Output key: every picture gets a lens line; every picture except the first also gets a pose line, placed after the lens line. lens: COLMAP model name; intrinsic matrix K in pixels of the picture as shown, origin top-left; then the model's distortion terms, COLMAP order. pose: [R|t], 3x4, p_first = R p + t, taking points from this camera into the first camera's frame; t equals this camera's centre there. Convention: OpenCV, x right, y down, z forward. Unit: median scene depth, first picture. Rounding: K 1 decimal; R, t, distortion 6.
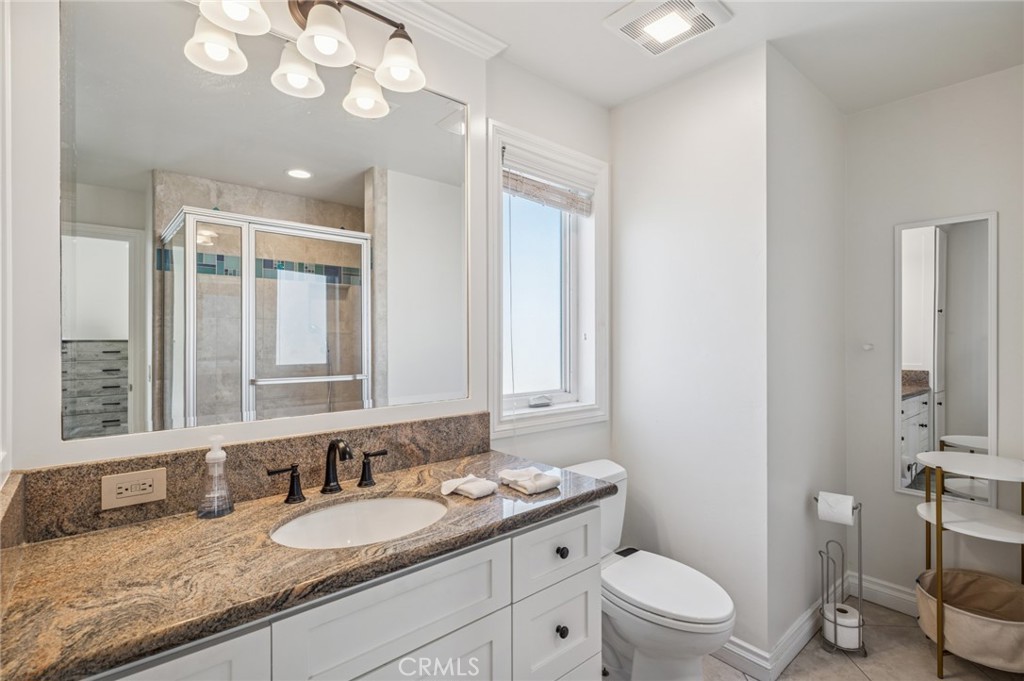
lens RADIAL K [[495.8, 0, 514.5], [0, 495.8, 338.9], [0, 0, 1]] dist [-0.000928, -0.001083]
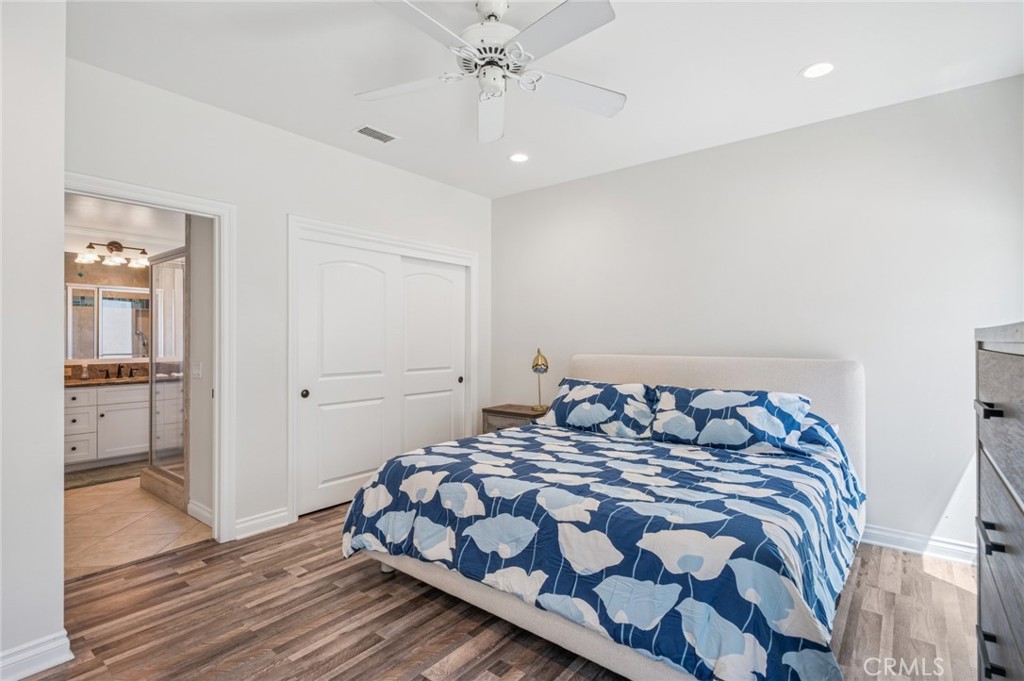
lens RADIAL K [[495.8, 0, 517.0], [0, 495.8, 339.7], [0, 0, 1]] dist [-0.000928, -0.001083]
pose [[0.981331, 0.000572, 0.192324, 1.179230], [-0.000430, 1.000000, -0.000780, 0.010759], [-0.192325, 0.000682, 0.981331, -2.063341]]
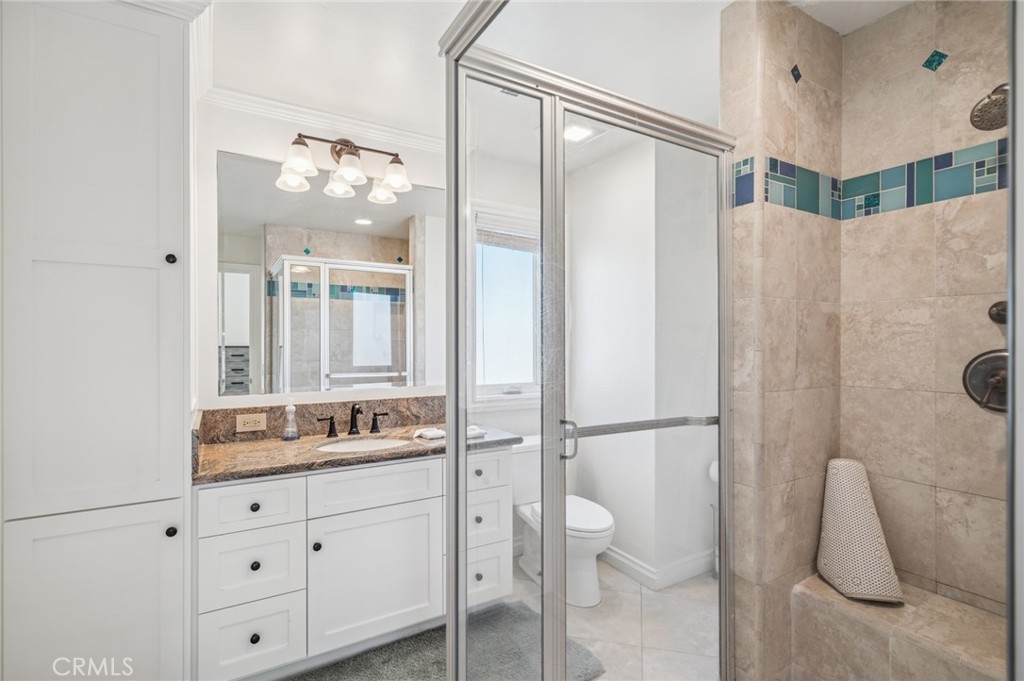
lens RADIAL K [[495.8, 0, 510.9], [0, 495.8, 344.5], [0, 0, 1]] dist [-0.000928, -0.001083]
pose [[0.984309, -0.001087, -0.176451, 0.297130], [0.000941, 0.999999, -0.000911, -0.000928], [0.176452, 0.000730, 0.984309, -0.376773]]
